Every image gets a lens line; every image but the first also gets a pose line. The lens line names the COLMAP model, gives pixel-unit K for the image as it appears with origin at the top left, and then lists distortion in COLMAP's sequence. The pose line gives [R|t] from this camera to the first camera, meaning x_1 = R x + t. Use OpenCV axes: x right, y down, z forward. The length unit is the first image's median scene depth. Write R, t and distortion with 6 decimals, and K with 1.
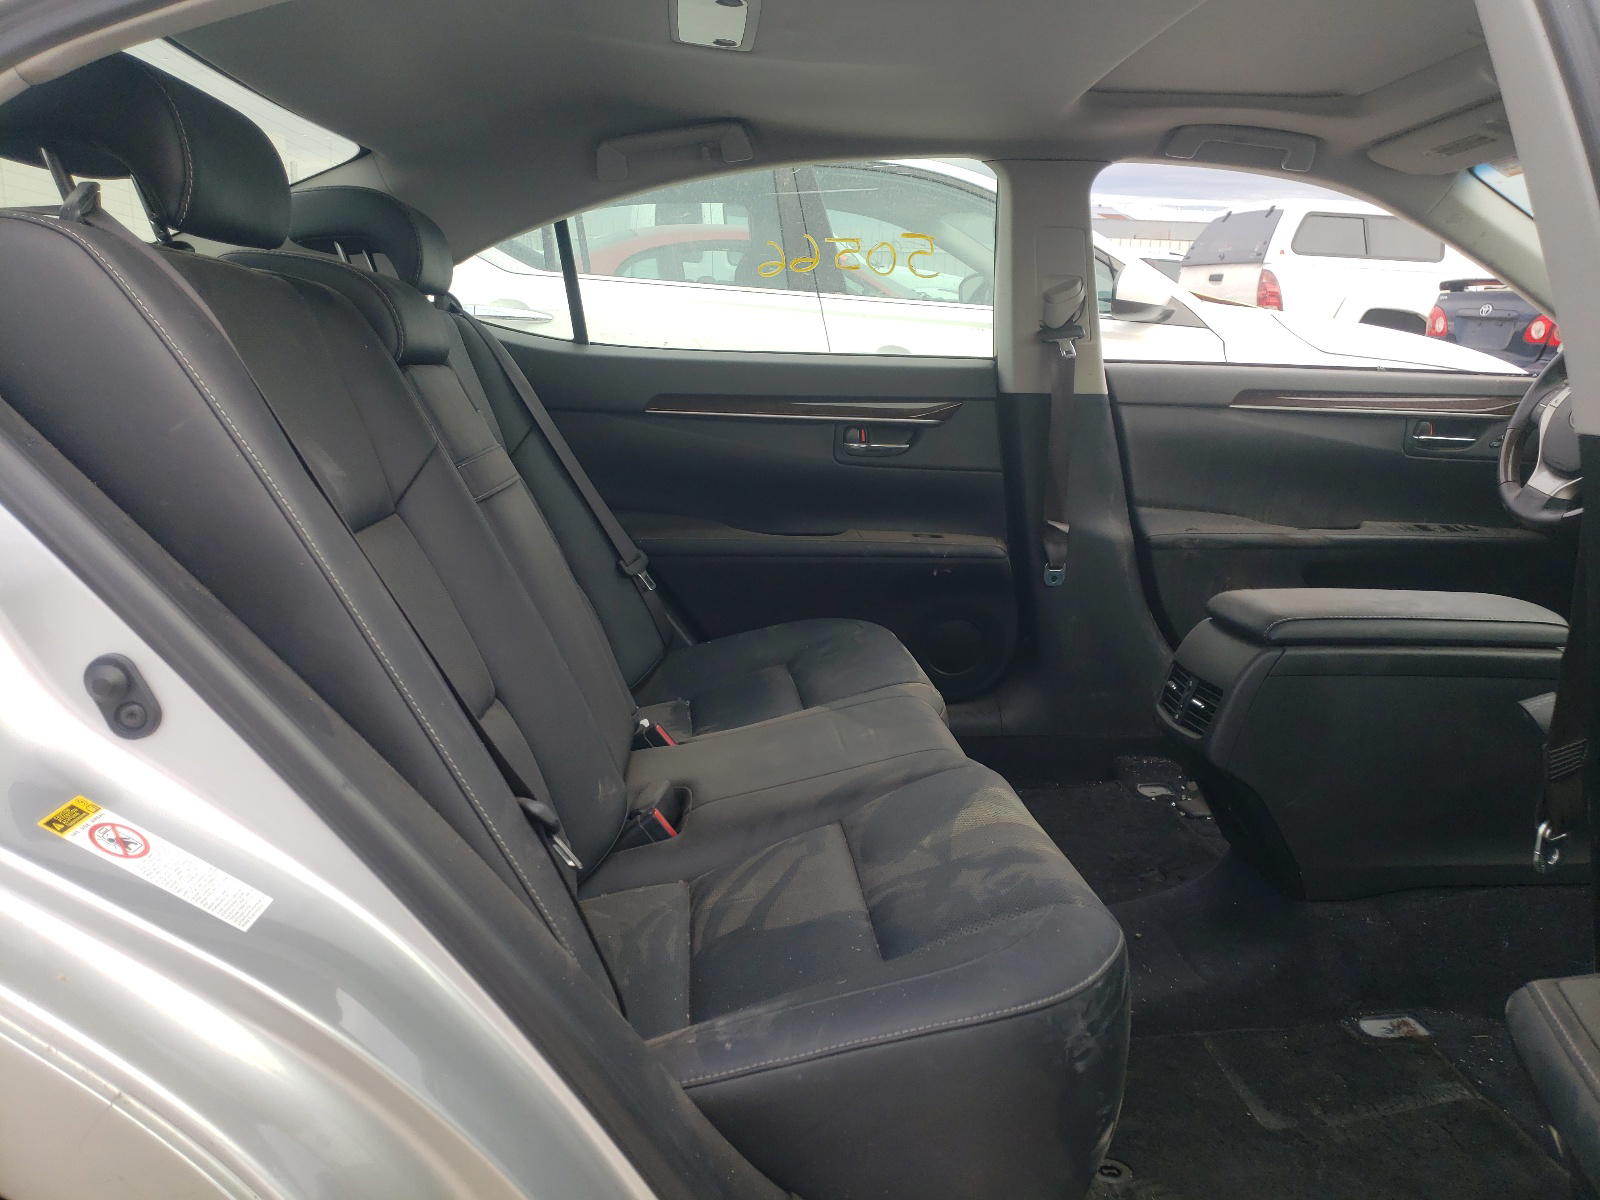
lens RADIAL K [[1219.1, 0, 800.0], [0, 1219.1, 600.0], [0, 0, 1]] dist [0.029108, -0.013537]
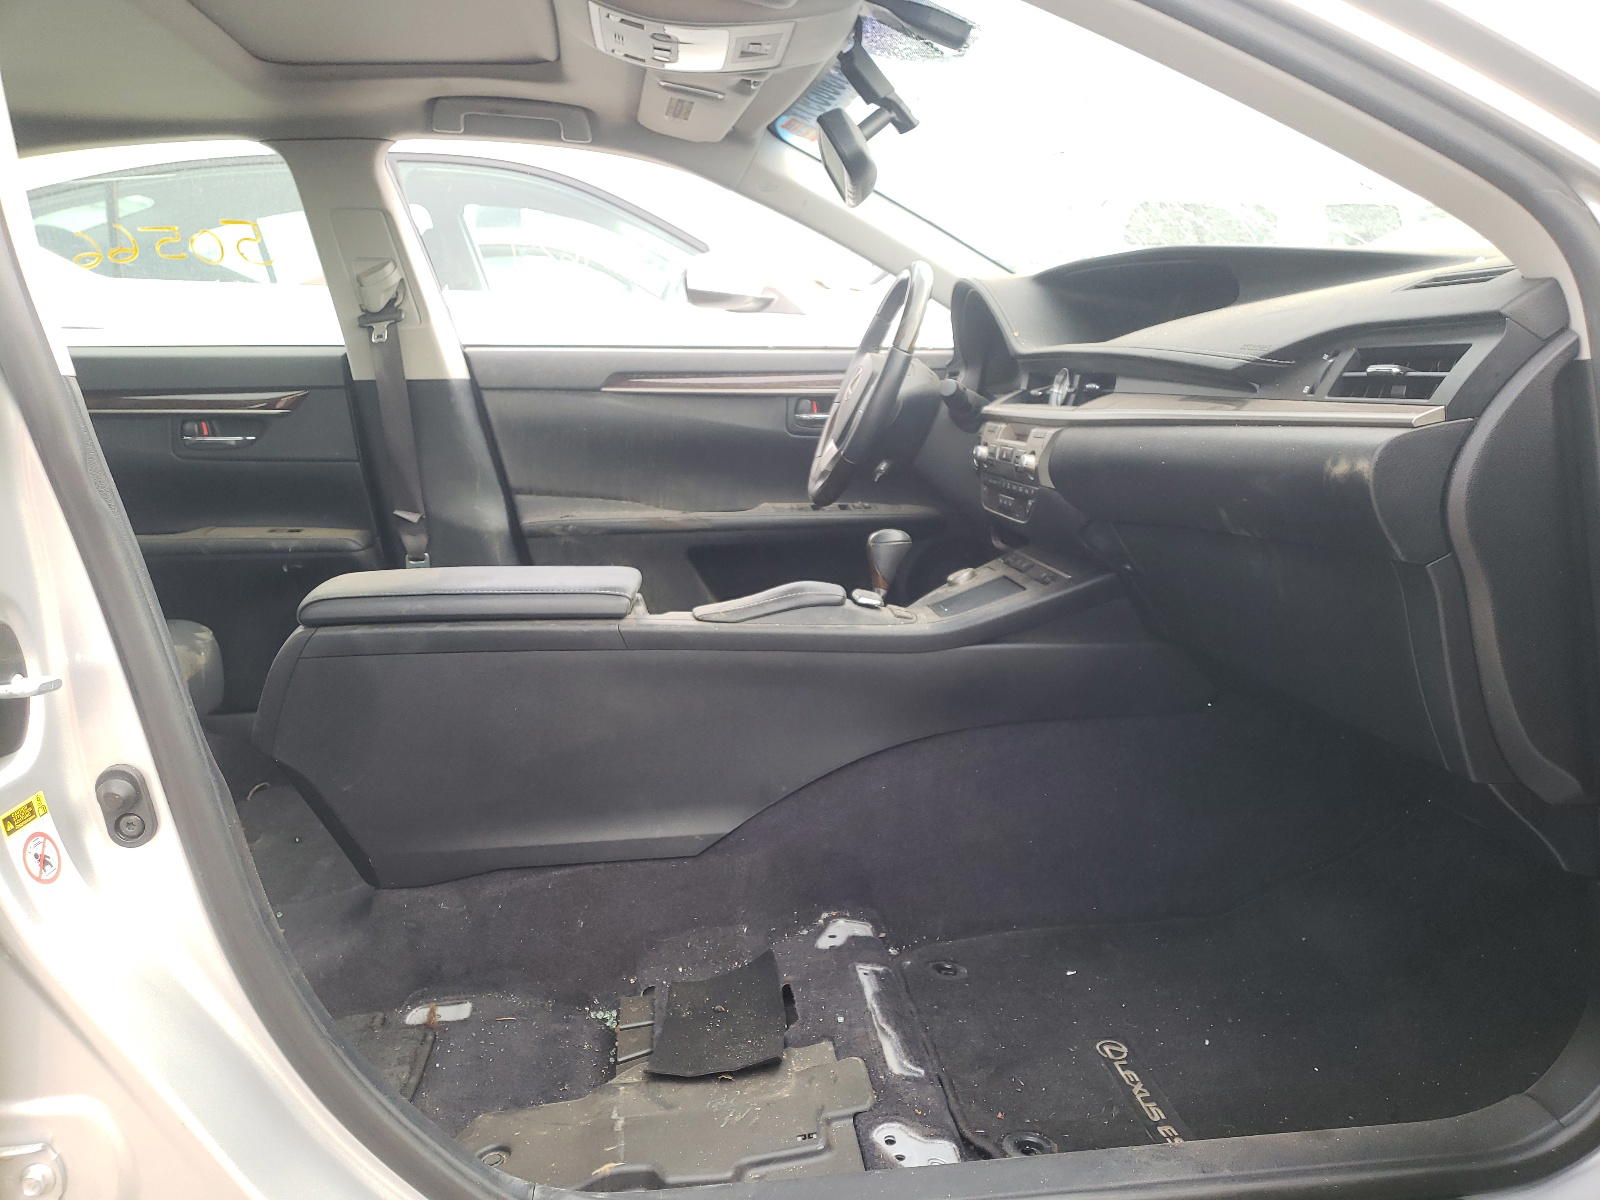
lens RADIAL K [[1224.6, 0, 800.4], [0, 1224.6, 618.1], [0, 0, 1]] dist [0.086981, -0.152973]
pose [[0.999245, -0.034224, 0.018374, 0.496752], [0.034102, 0.999394, 0.006917, 0.024172], [-0.018600, -0.006285, 0.999807, 0.010173]]
